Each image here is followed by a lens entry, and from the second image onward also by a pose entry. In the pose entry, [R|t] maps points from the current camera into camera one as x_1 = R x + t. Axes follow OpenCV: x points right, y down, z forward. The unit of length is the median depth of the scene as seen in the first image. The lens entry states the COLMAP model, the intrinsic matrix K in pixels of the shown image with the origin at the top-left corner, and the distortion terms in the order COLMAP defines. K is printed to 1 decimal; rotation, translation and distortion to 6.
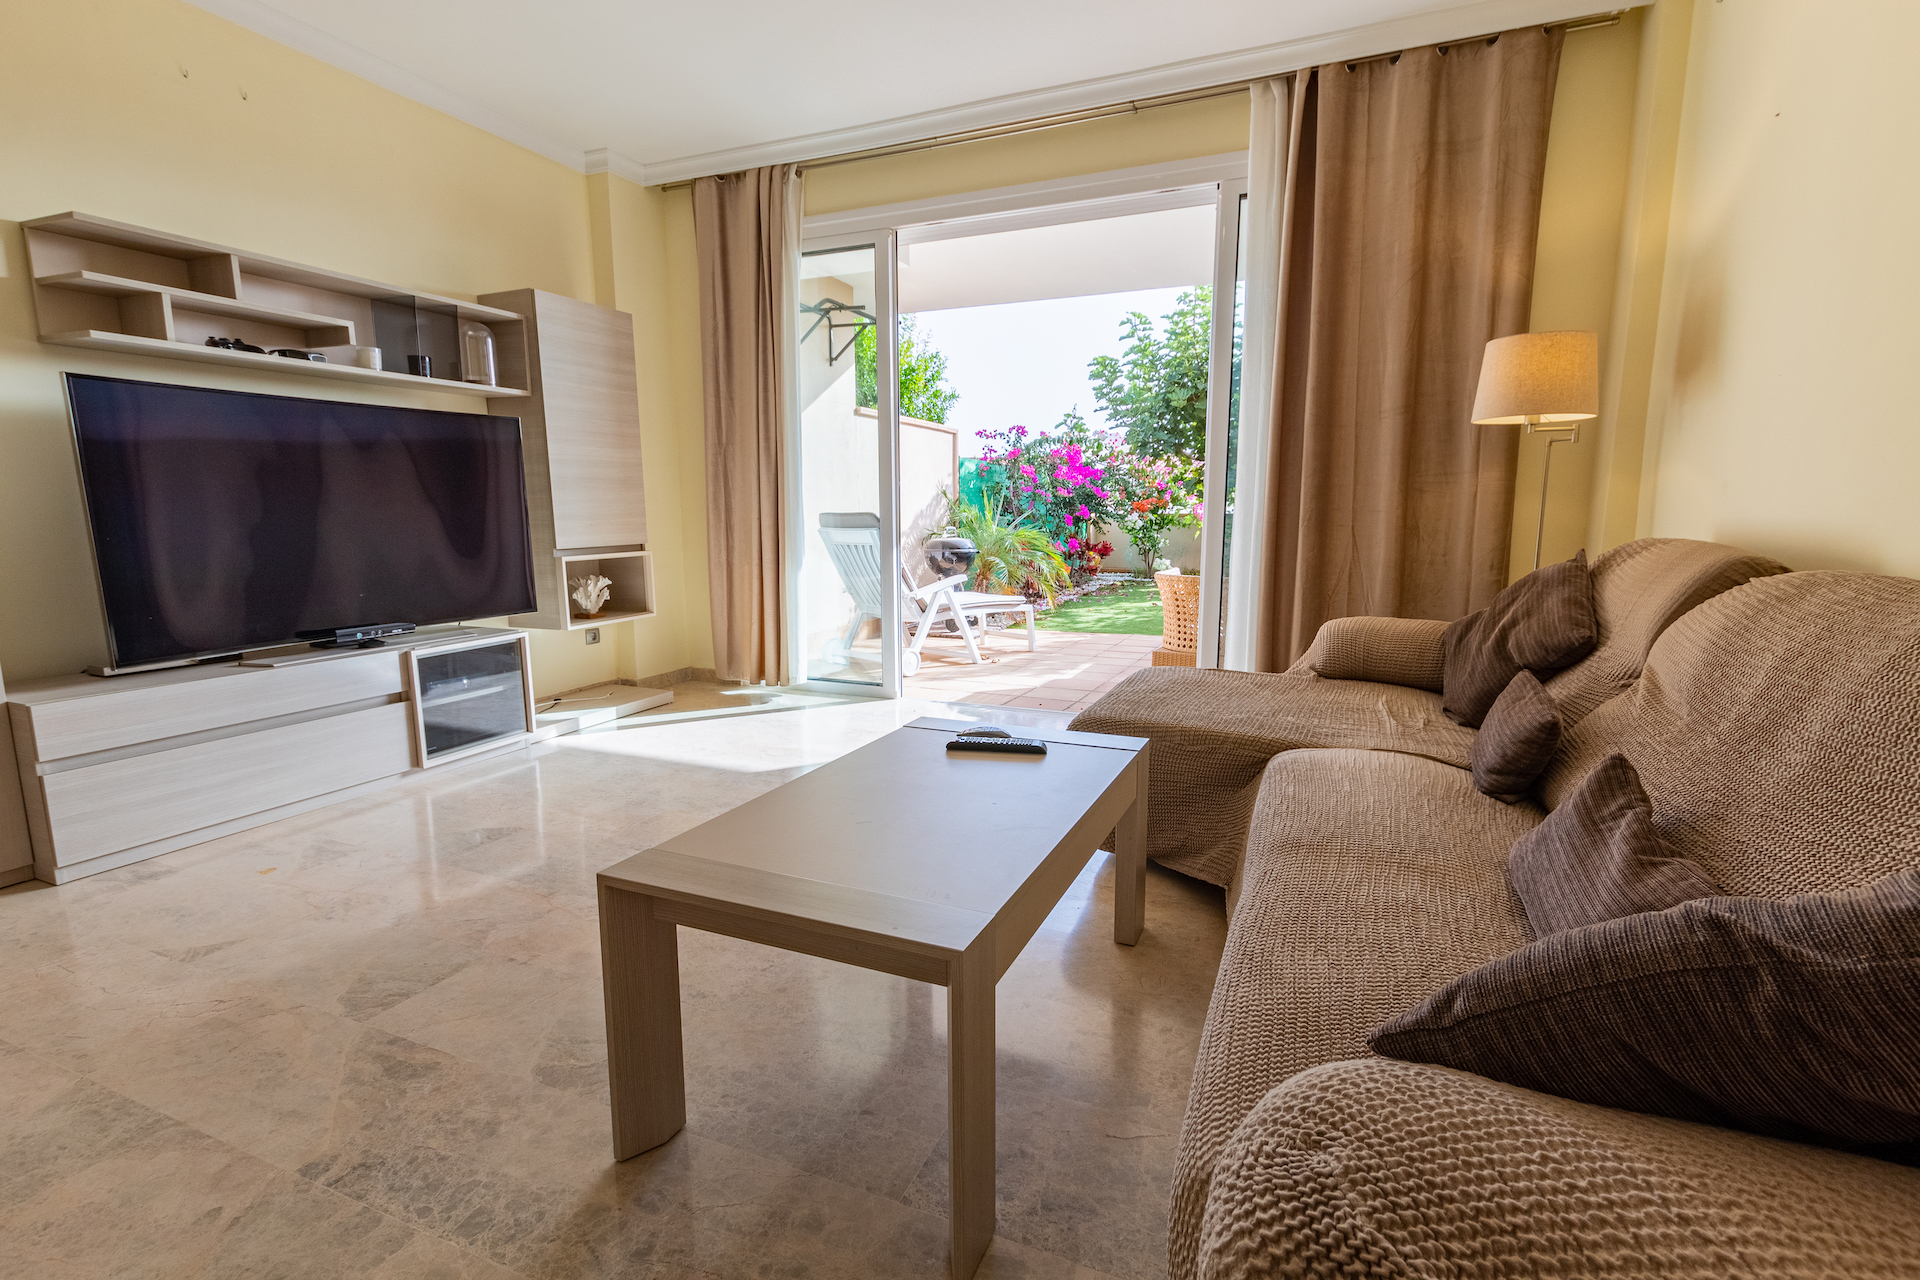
lens RADIAL K [[887.3, 0, 960.0], [0, 887.3, 640.0], [0, 0, 1]] dist [-0.000263, 0.000922]
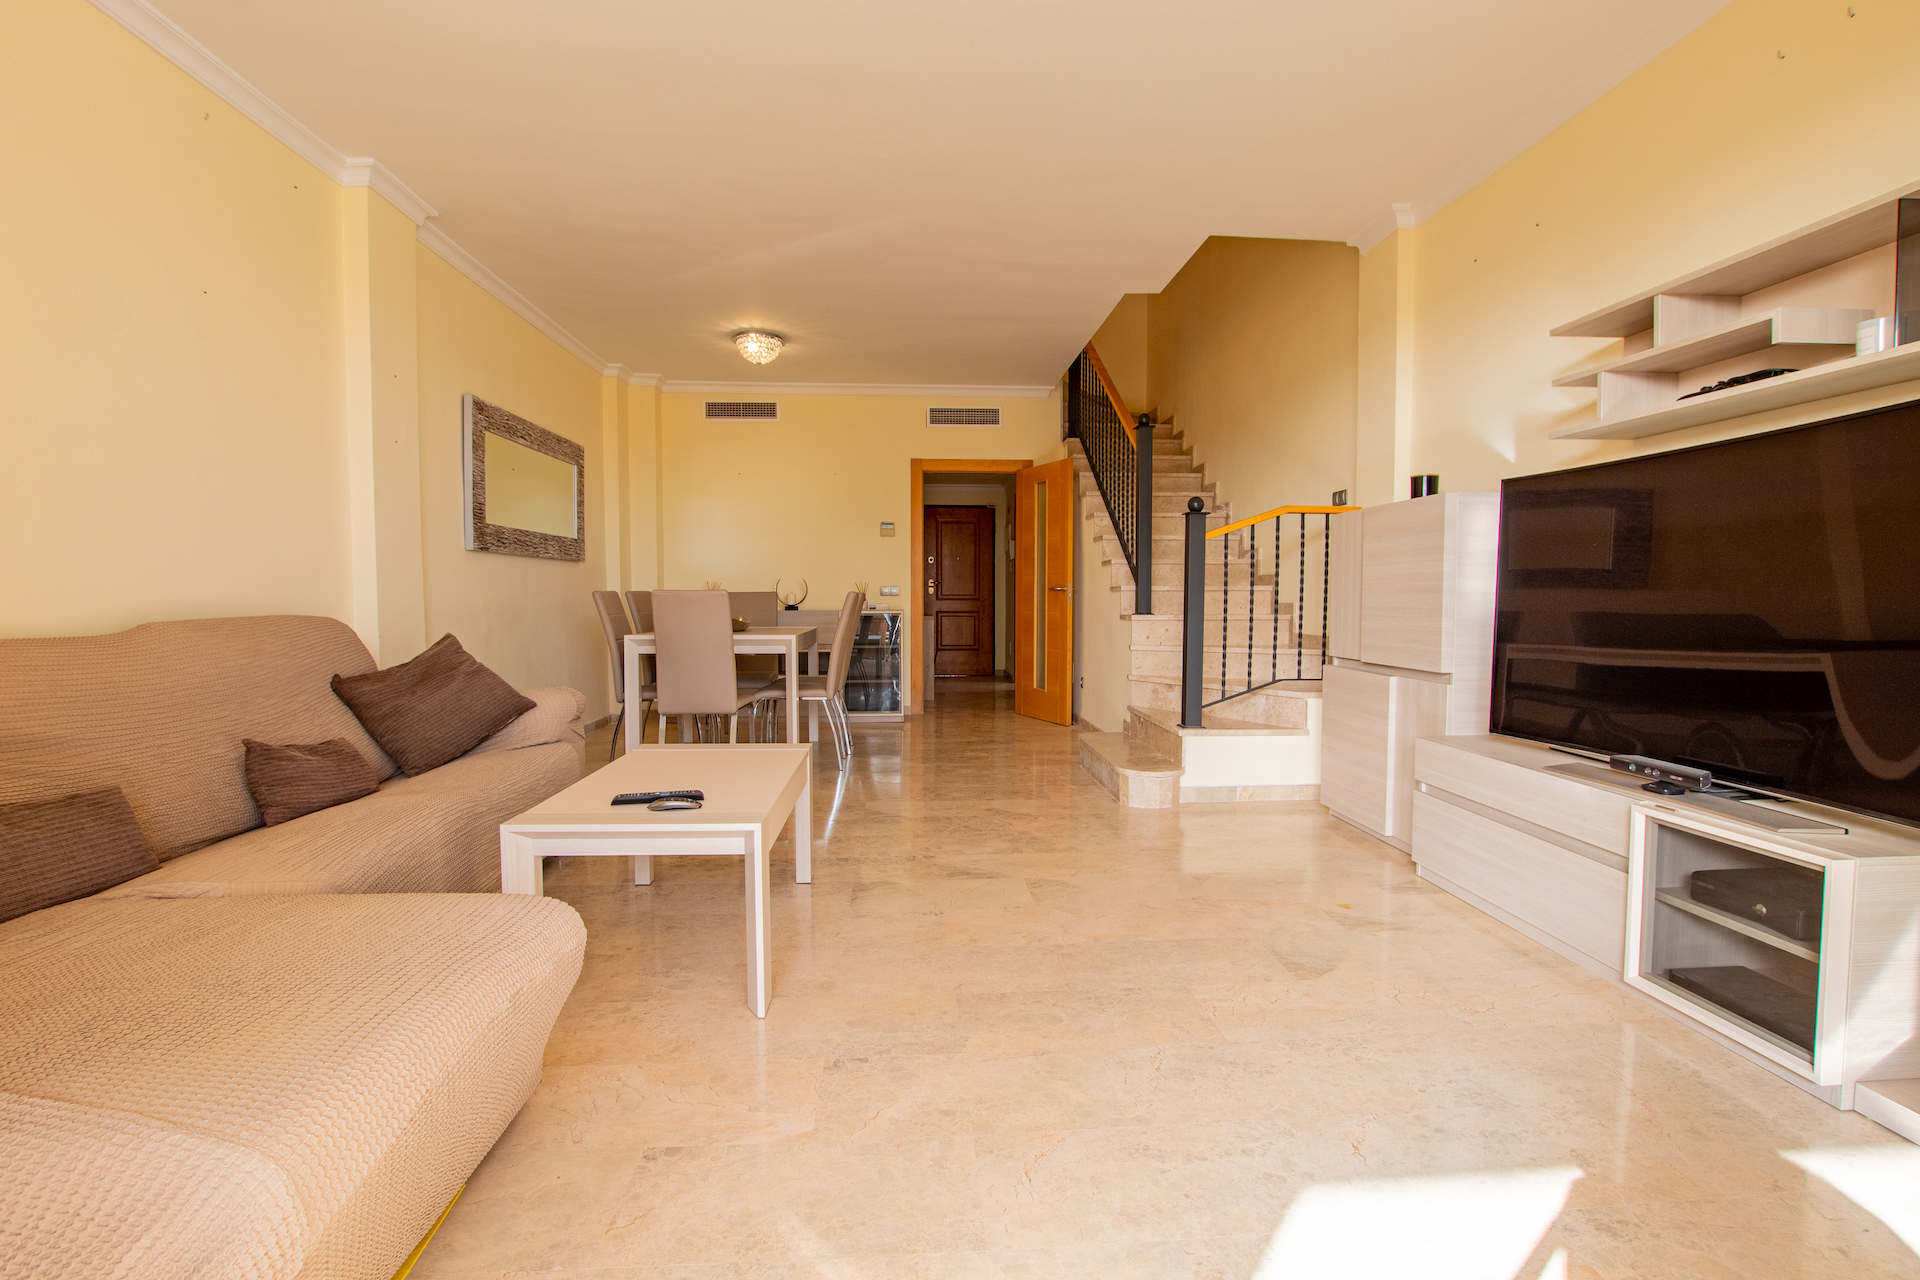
lens RADIAL K [[887.3, 0, 960.0], [0, 887.3, 640.0], [0, 0, 1]] dist [-0.000263, 0.000922]
pose [[-0.892286, 0.024891, -0.450784, 0.124522], [-0.064471, 0.981221, 0.181794, -0.191840], [0.446844, 0.191275, -0.873925, 1.321628]]
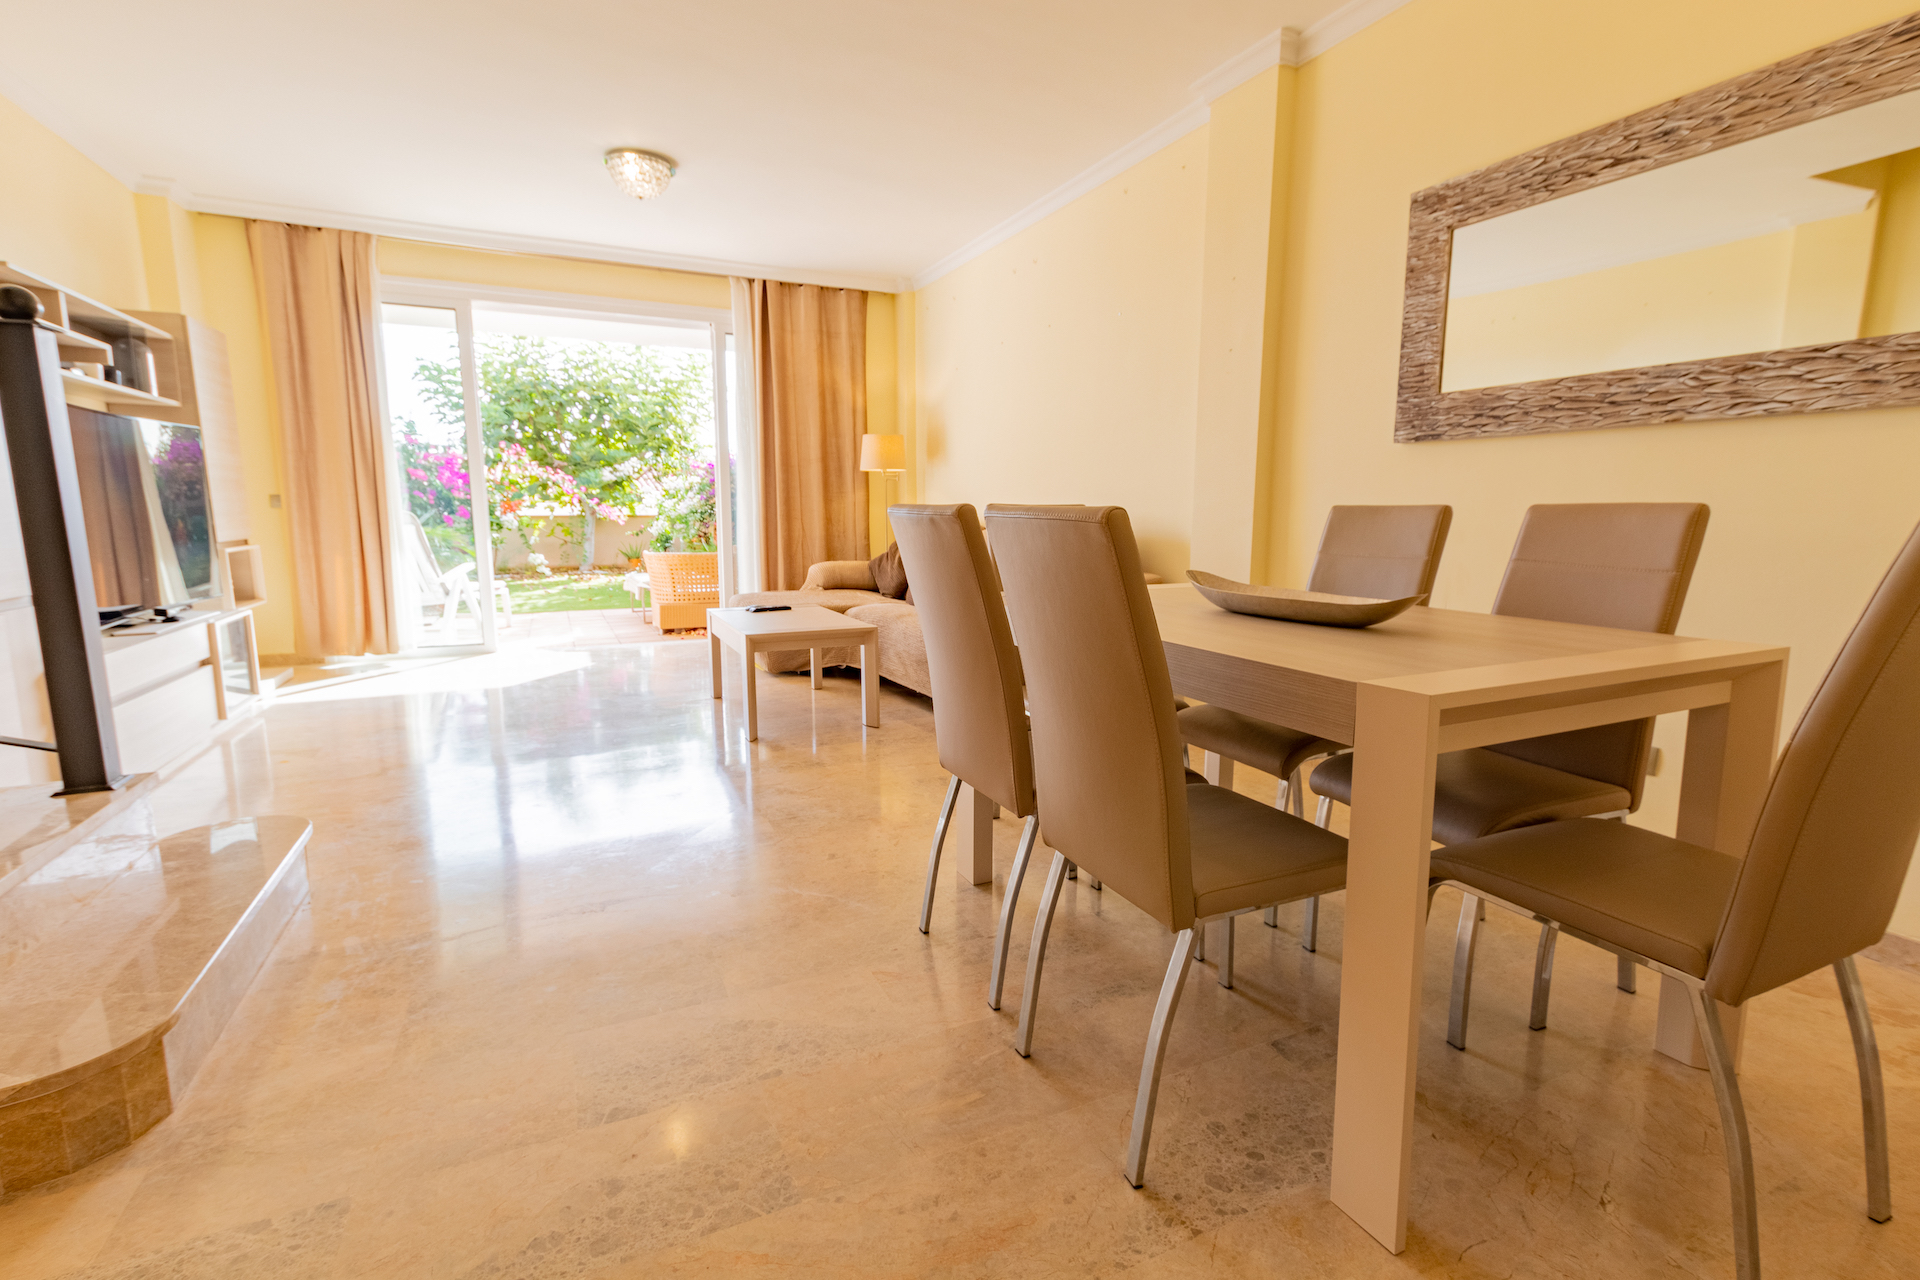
lens RADIAL K [[887.3, 0, 960.0], [0, 887.3, 640.0], [0, 0, 1]] dist [-0.000263, 0.000922]
pose [[0.665405, -0.105064, 0.739052, -0.841530], [0.106932, 0.993251, 0.044925, 0.090301], [-0.738784, 0.049134, 0.672149, -0.578152]]
